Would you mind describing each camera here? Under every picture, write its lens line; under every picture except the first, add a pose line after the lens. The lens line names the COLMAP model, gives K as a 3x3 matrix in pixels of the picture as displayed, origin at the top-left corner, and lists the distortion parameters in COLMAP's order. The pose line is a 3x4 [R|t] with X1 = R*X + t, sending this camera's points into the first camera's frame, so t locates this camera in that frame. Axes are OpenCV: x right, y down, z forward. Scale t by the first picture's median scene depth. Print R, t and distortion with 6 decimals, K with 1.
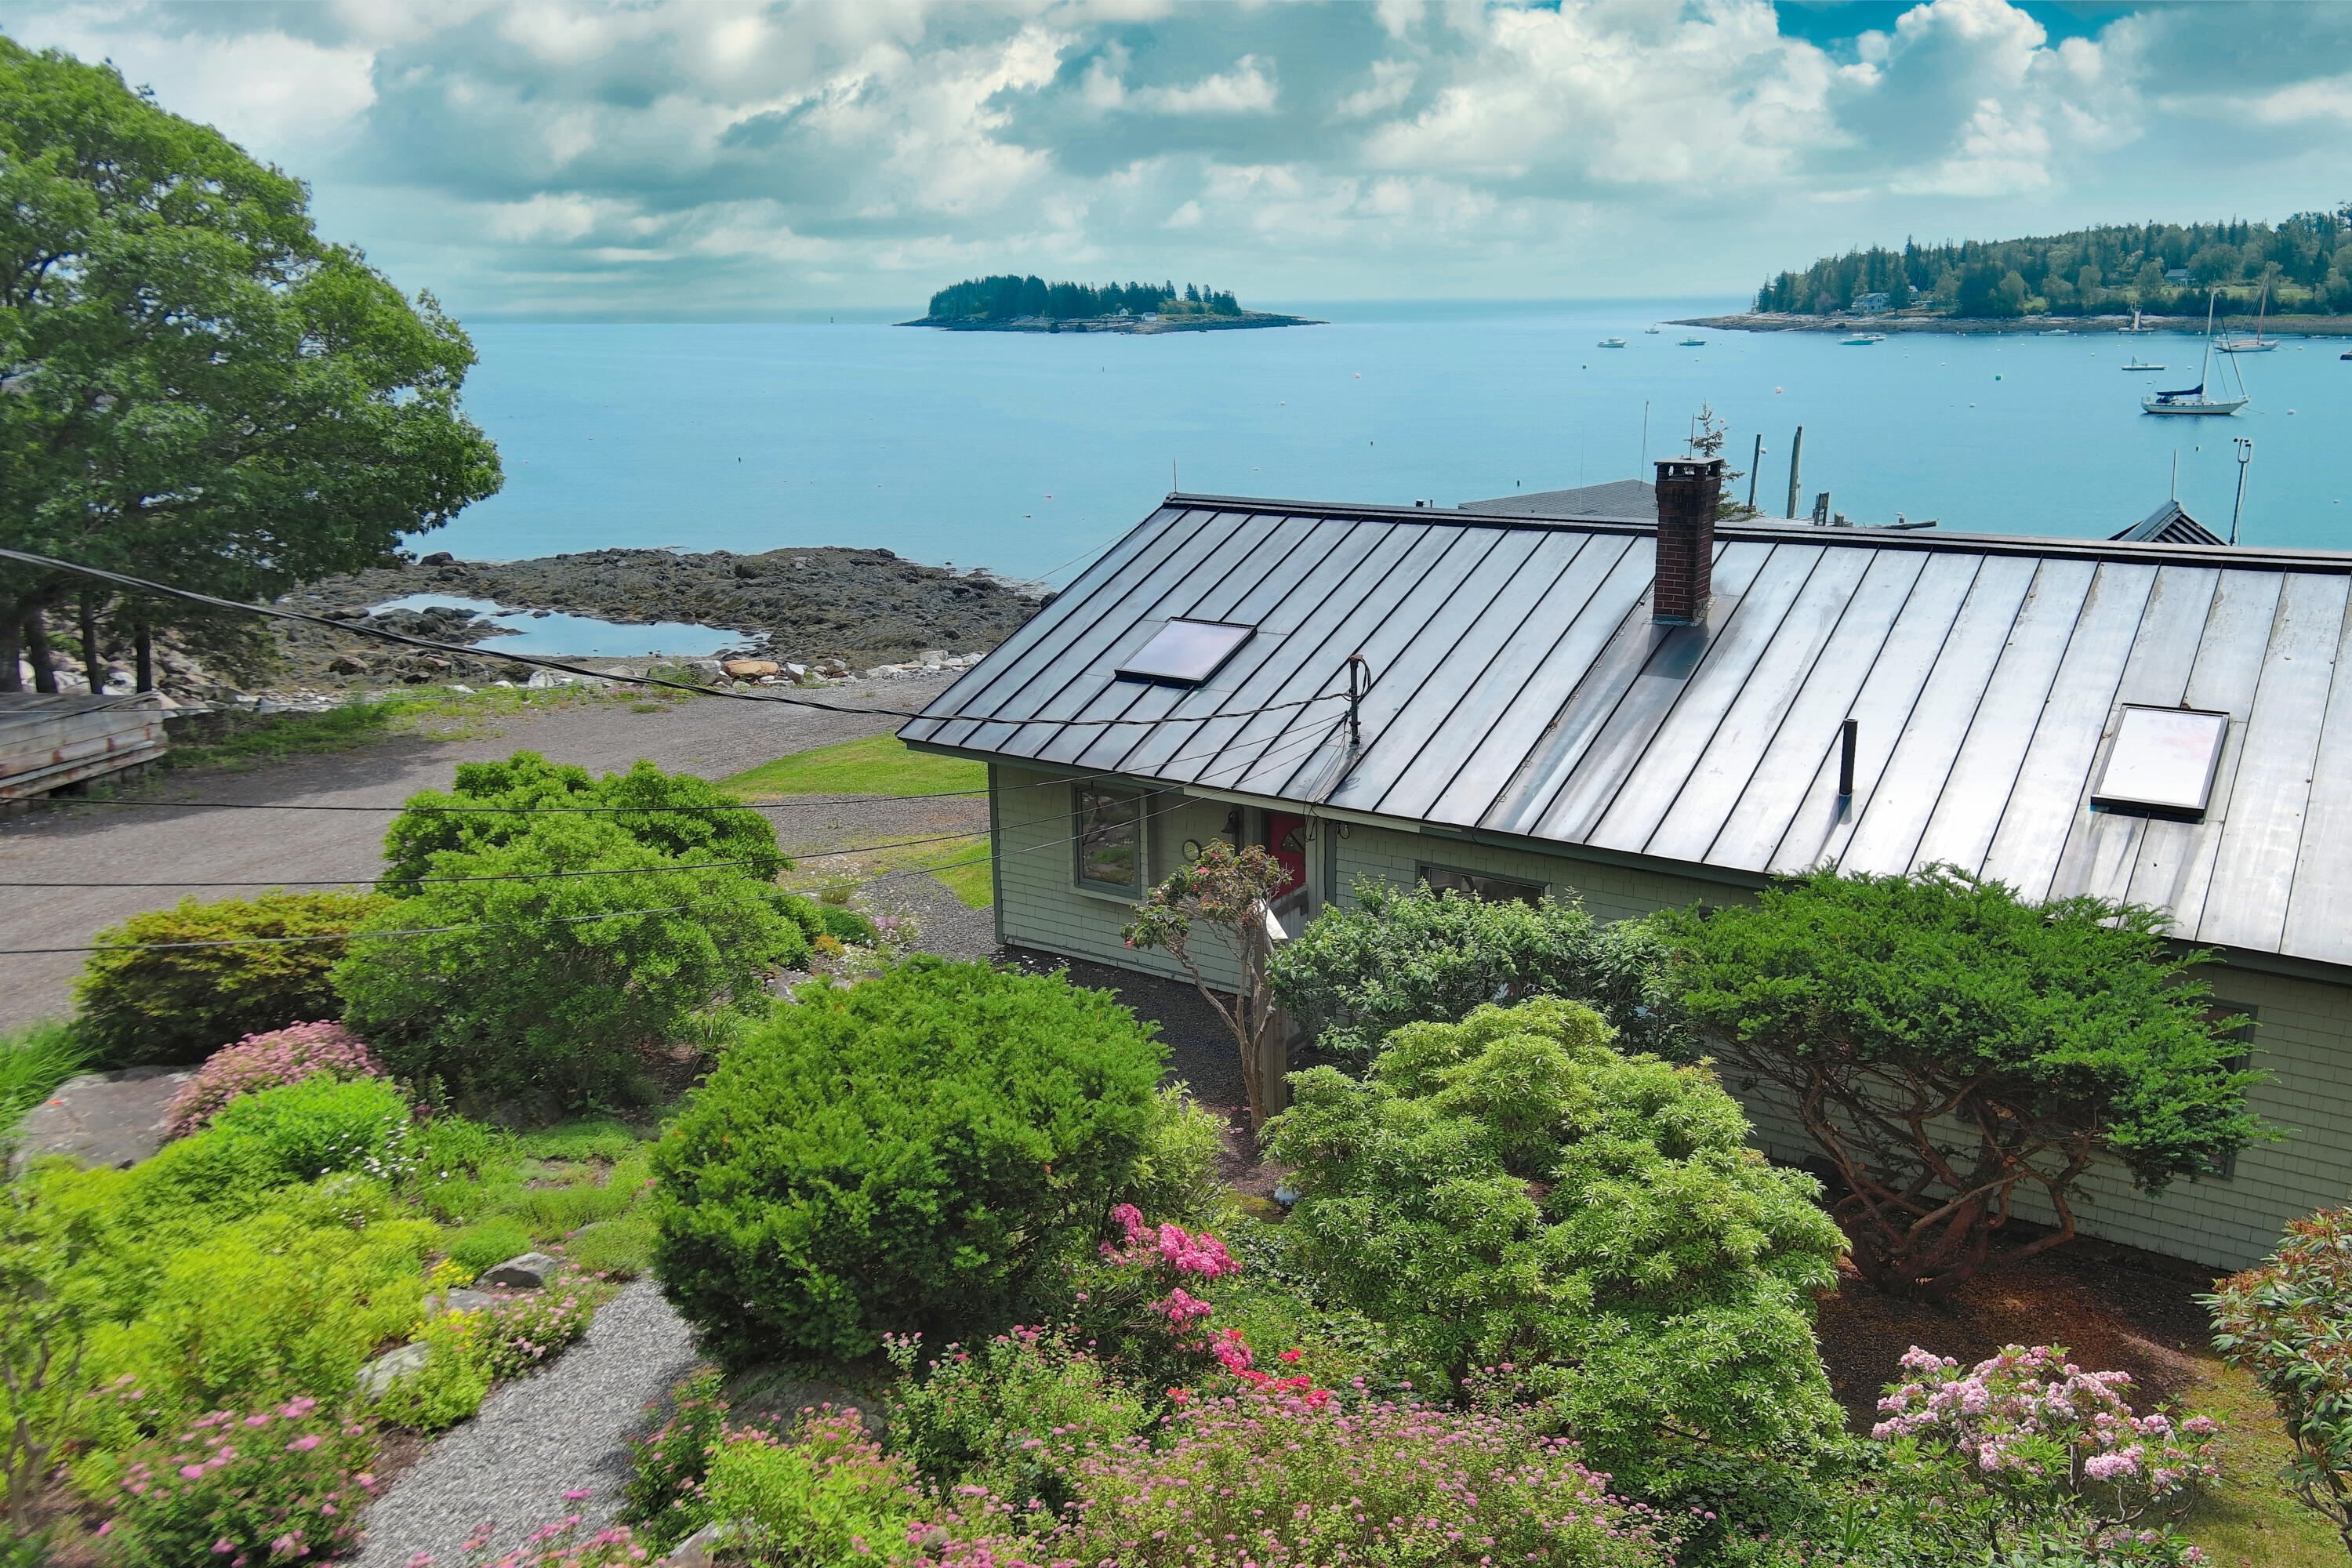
lens RADIAL K [[1864.1, 0, 1179.0], [0, 1864.1, 781.0], [0, 0, 1]] dist [0.037529, -0.011800]
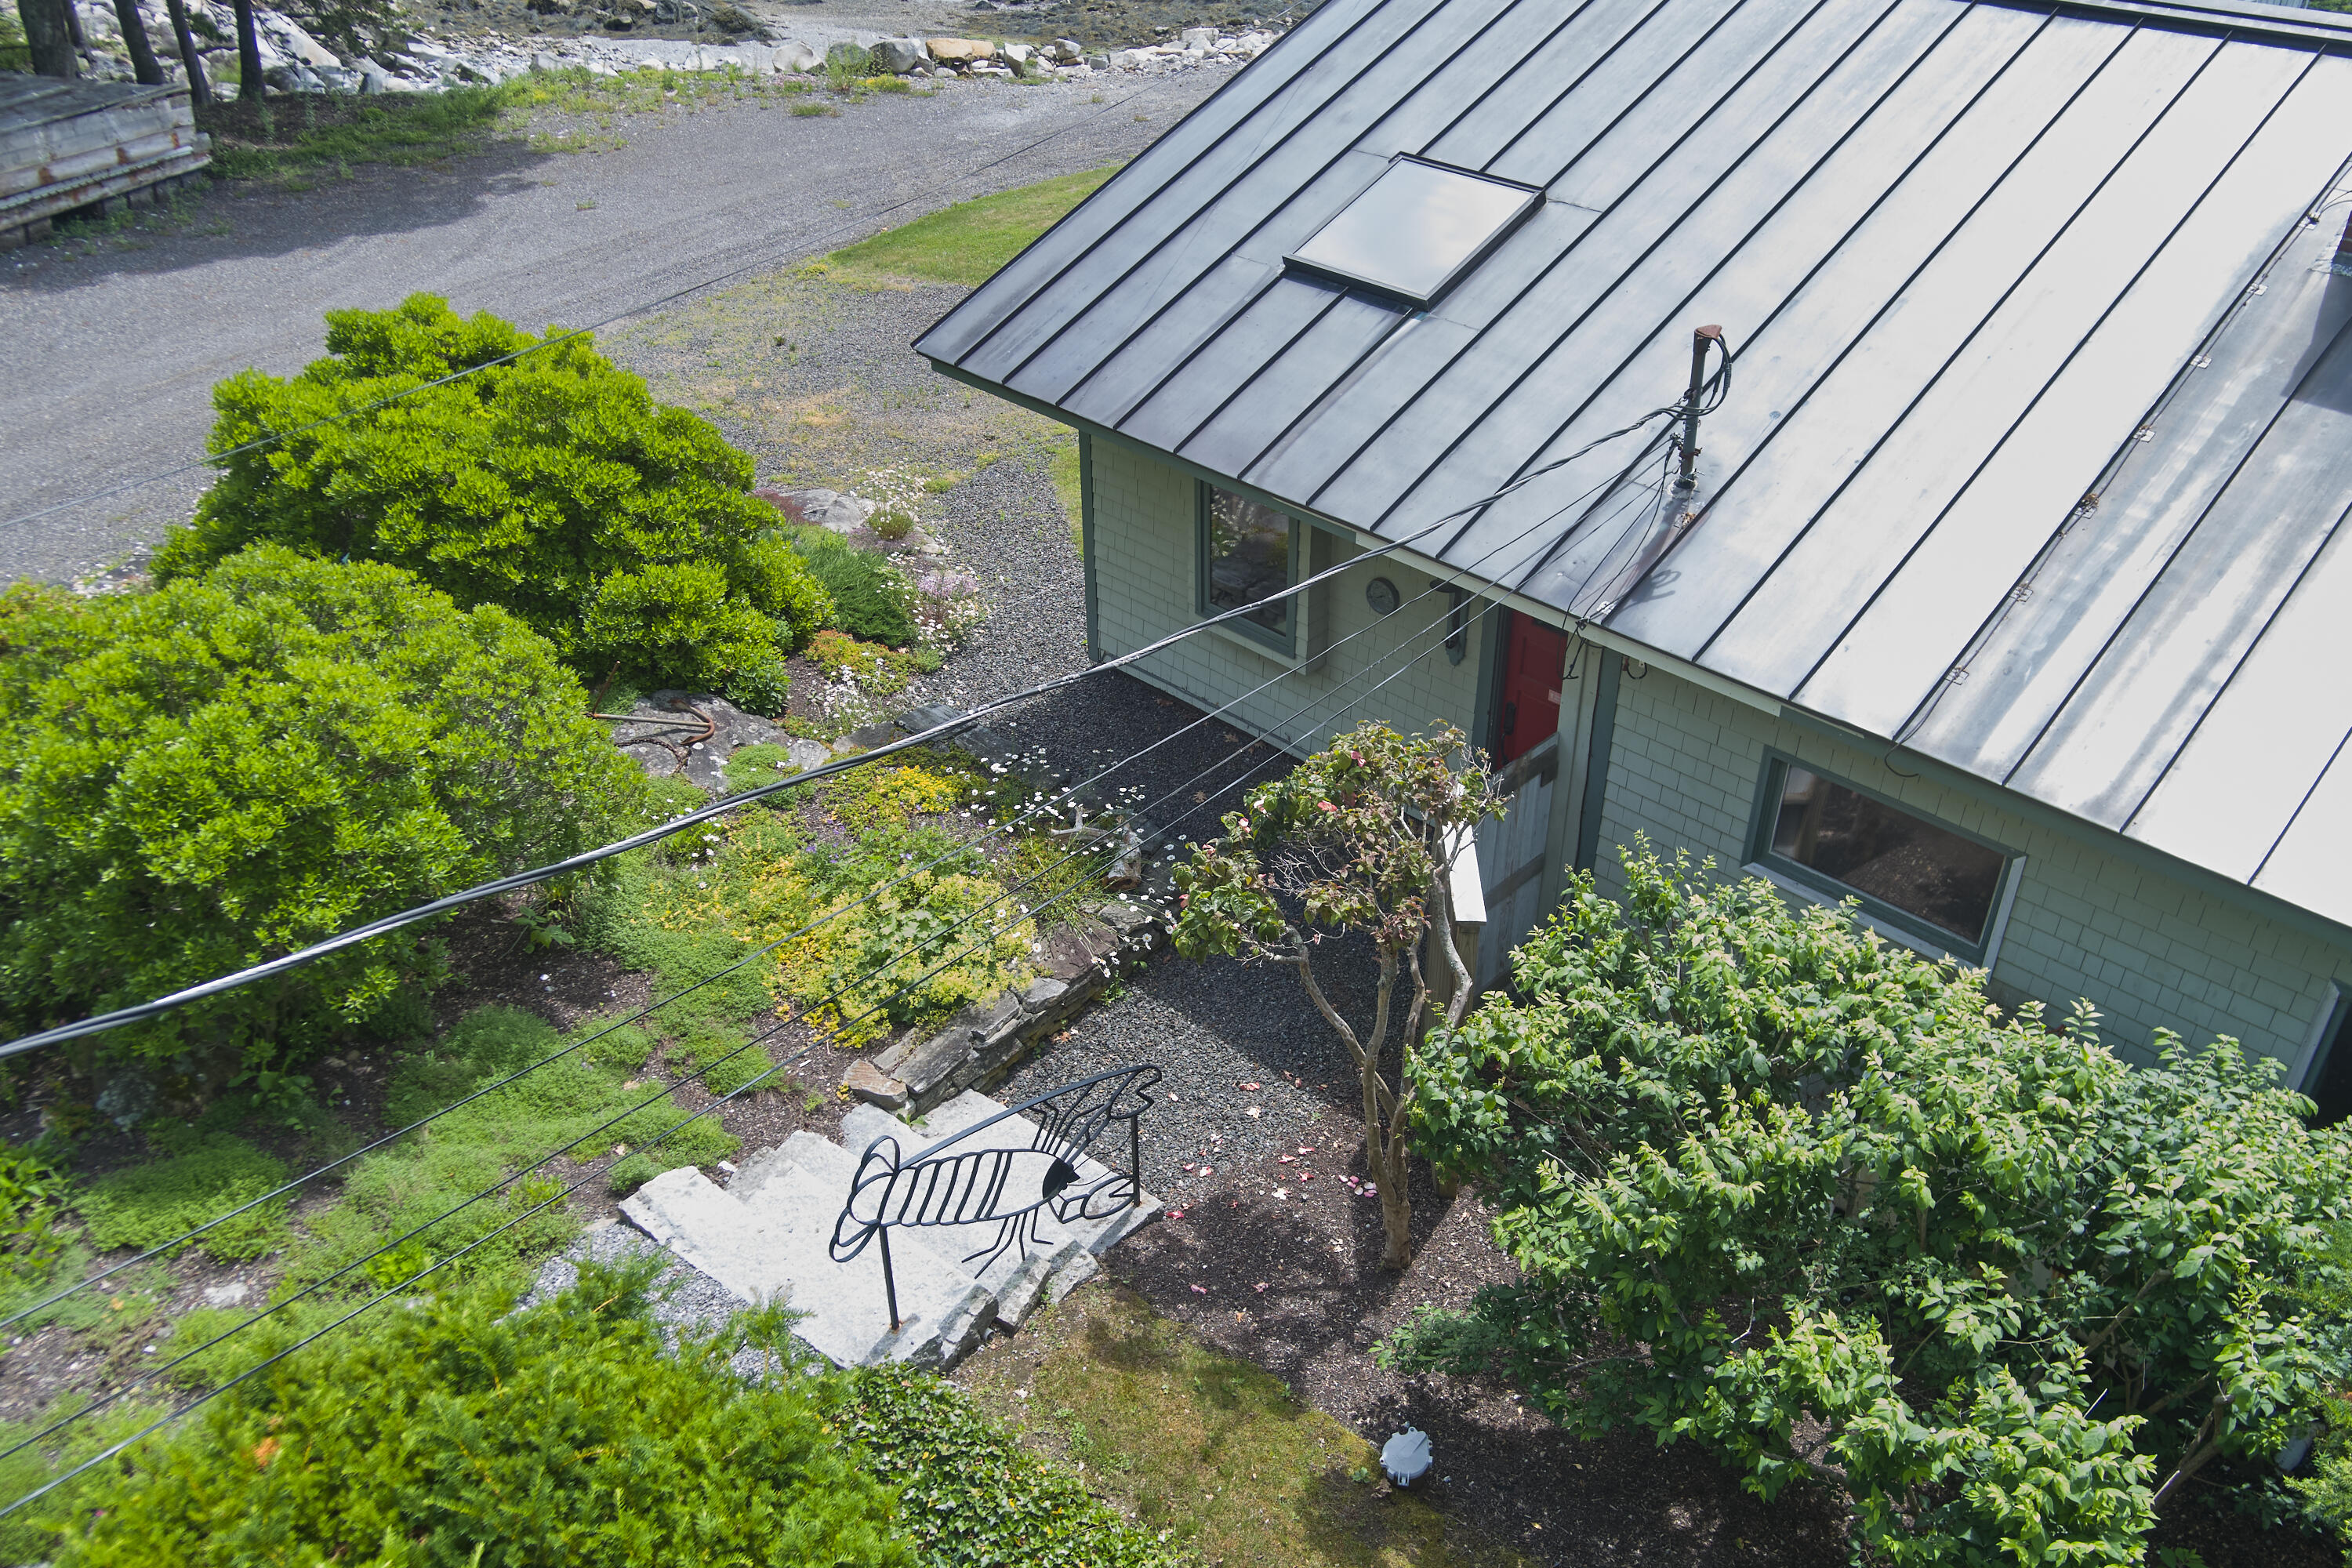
lens RADIAL K [[1865.2, 0, 1181.9], [0, 1865.2, 786.6], [0, 0, 1]] dist [-0.031569, 0.040253]
pose [[0.981163, 0.113316, -0.156454, 0.040211], [-0.052093, 0.935085, 0.350575, -0.100520], [0.186024, -0.335821, 0.923374, 0.392434]]
